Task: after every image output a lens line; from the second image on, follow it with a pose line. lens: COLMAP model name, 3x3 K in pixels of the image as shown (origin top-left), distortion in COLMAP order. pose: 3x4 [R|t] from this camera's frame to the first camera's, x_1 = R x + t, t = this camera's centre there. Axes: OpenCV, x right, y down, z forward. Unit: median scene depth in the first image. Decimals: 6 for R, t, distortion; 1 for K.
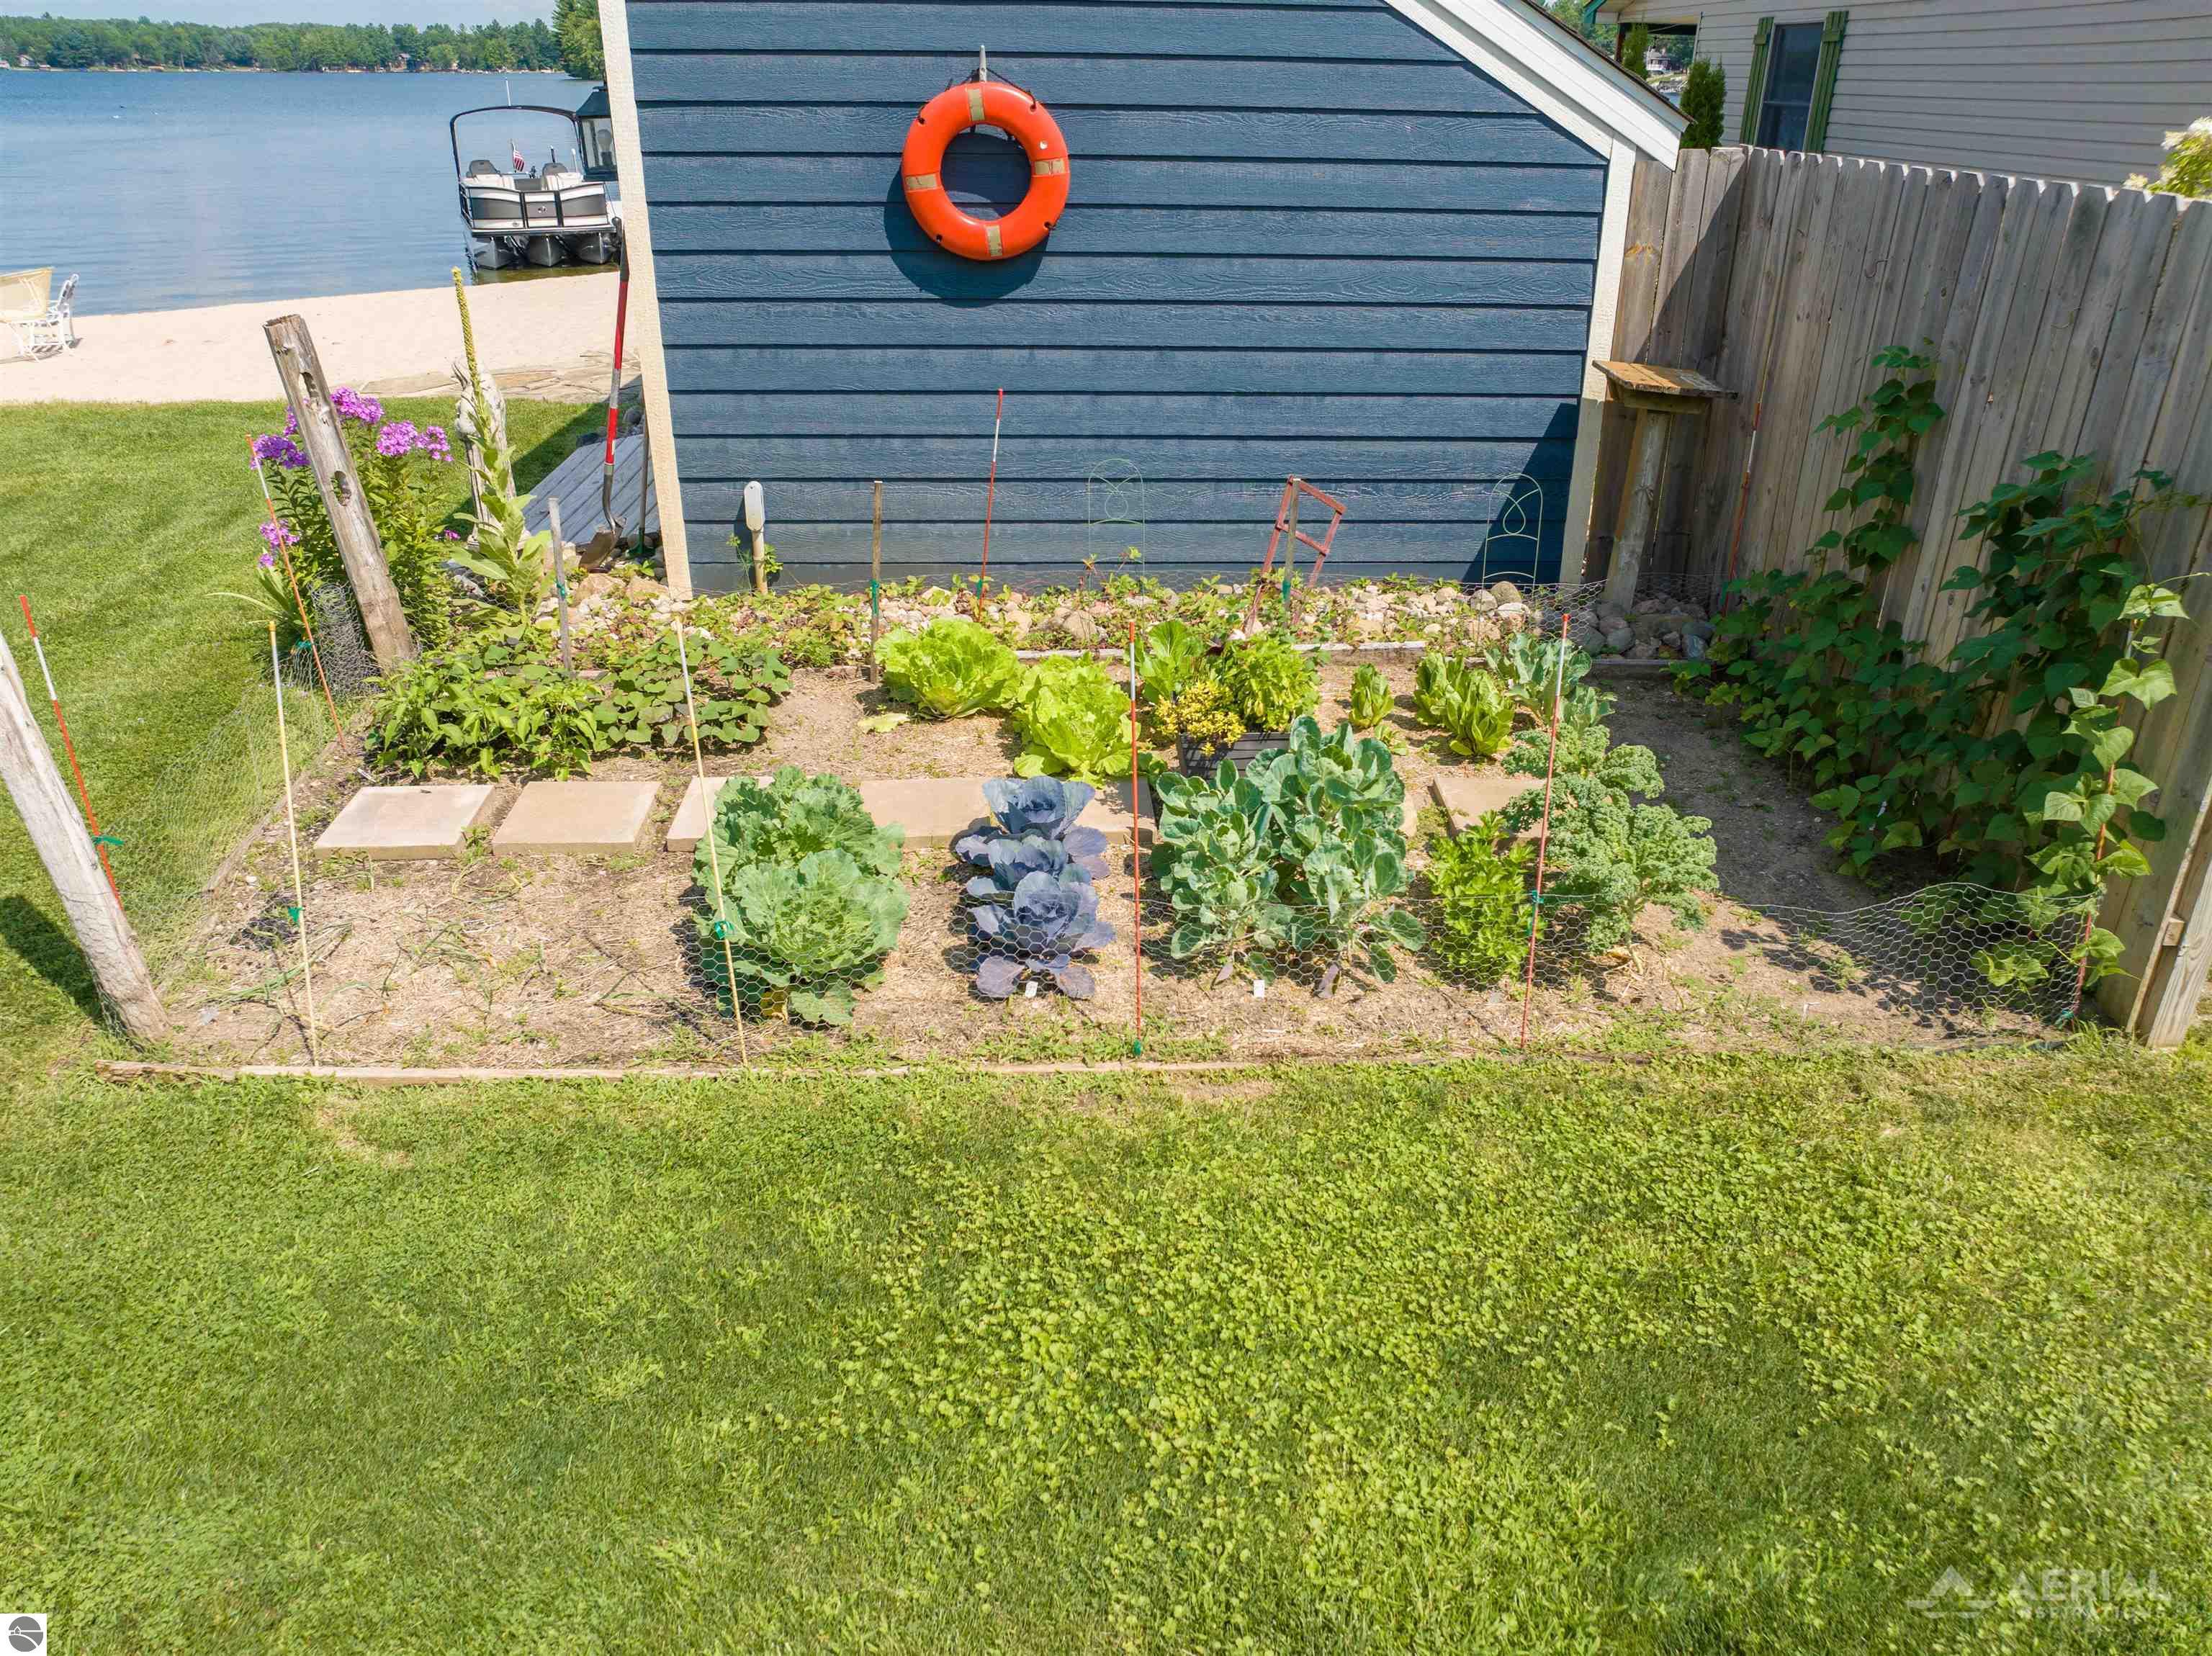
lens RADIAL K [[1561.3, 0, 1113.4], [0, 1561.3, 835.8], [0, 0, 1]] dist [-0.043443, 0.013037]
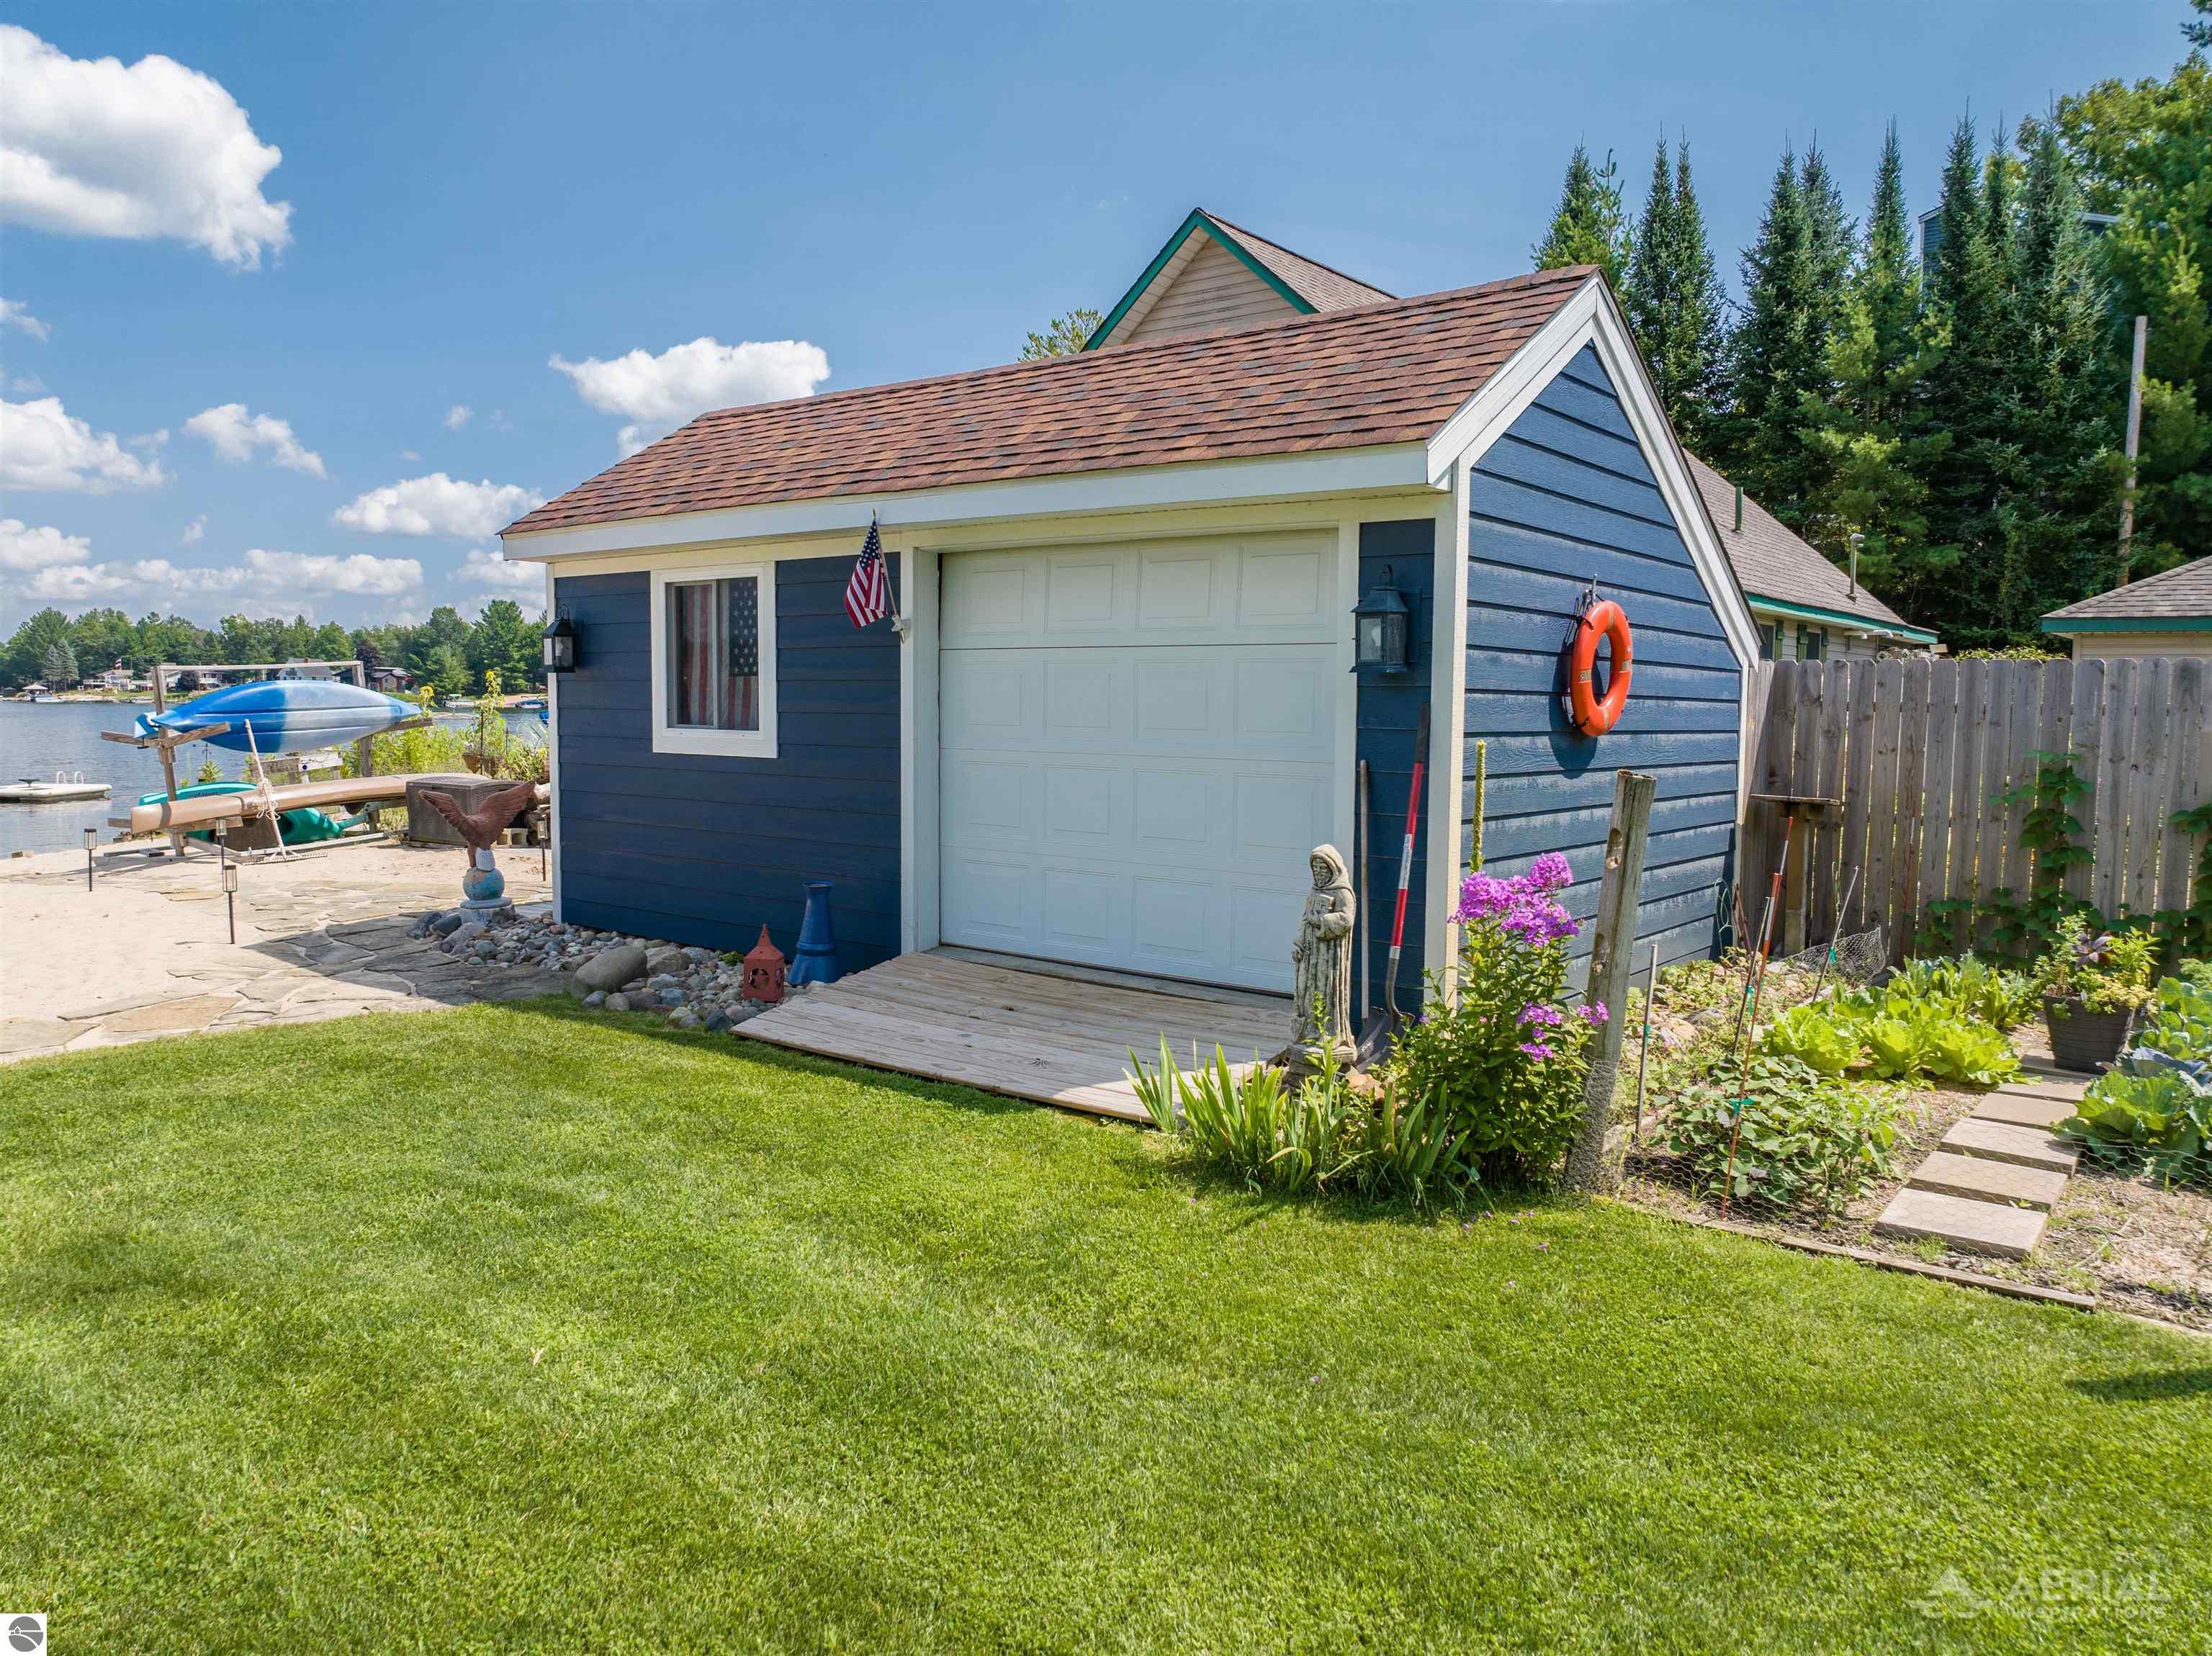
lens RADIAL K [[1561.3, 0, 1107.5], [0, 1561.3, 835.0], [0, 0, 1]] dist [-0.043443, 0.013037]
pose [[0.653810, -0.071223, 0.753299, -0.393525], [0.332141, 0.921533, -0.201145, -0.060613], [-0.679864, 0.381712, 0.626164, 0.173220]]
